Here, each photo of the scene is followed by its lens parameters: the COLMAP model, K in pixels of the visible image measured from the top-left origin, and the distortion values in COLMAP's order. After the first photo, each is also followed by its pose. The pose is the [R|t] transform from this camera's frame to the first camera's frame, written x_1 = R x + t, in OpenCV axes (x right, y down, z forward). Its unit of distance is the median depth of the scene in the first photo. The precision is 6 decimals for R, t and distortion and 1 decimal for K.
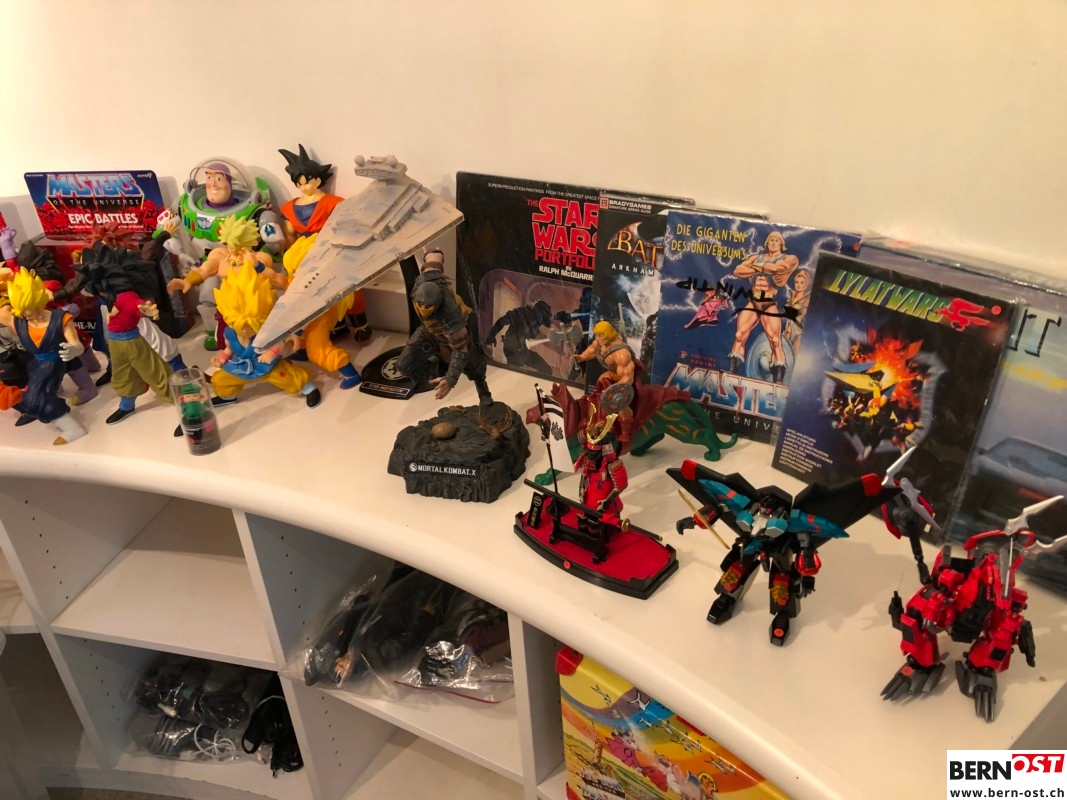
lens RADIAL K [[878.4, 0, 534.8], [0, 878.4, 386.7], [0, 0, 1]] dist [0.005516, 0.001291]
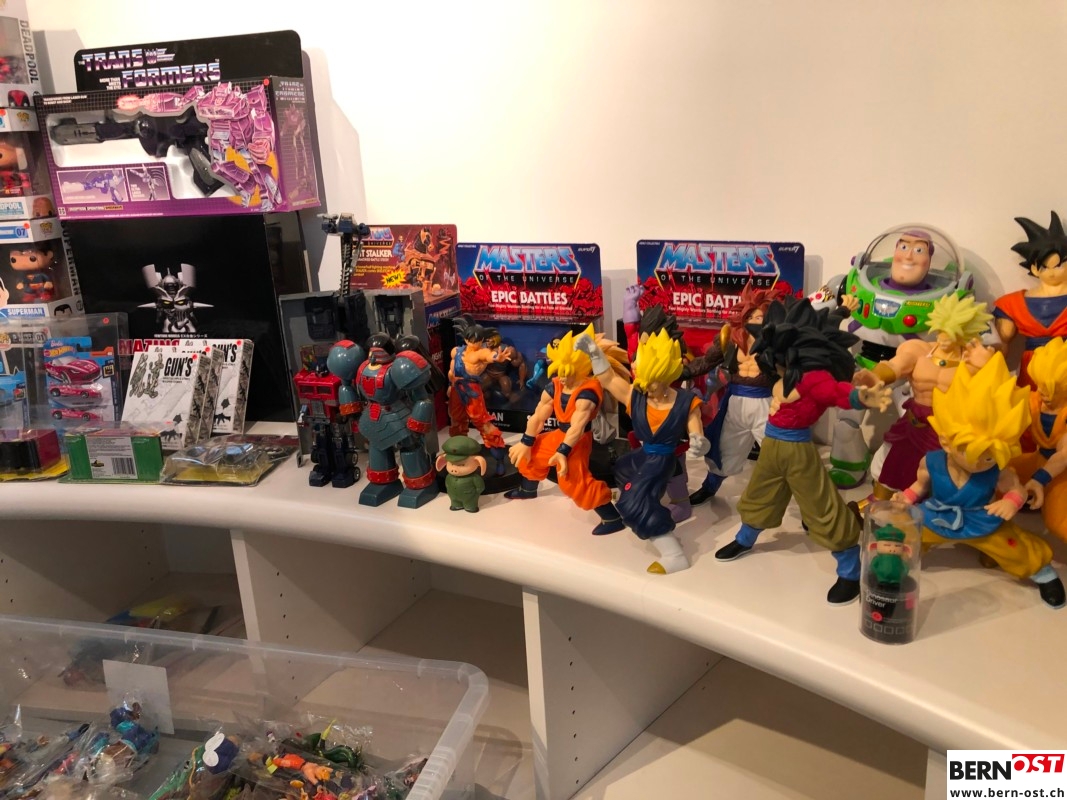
lens RADIAL K [[878.4, 0, 534.8], [0, 878.4, 386.7], [0, 0, 1]] dist [0.005516, 0.001291]
pose [[0.891301, 0.136889, -0.432255, -0.332521], [-0.223832, 0.961914, -0.156912, 0.052926], [0.394313, 0.236609, 0.887994, 0.291606]]
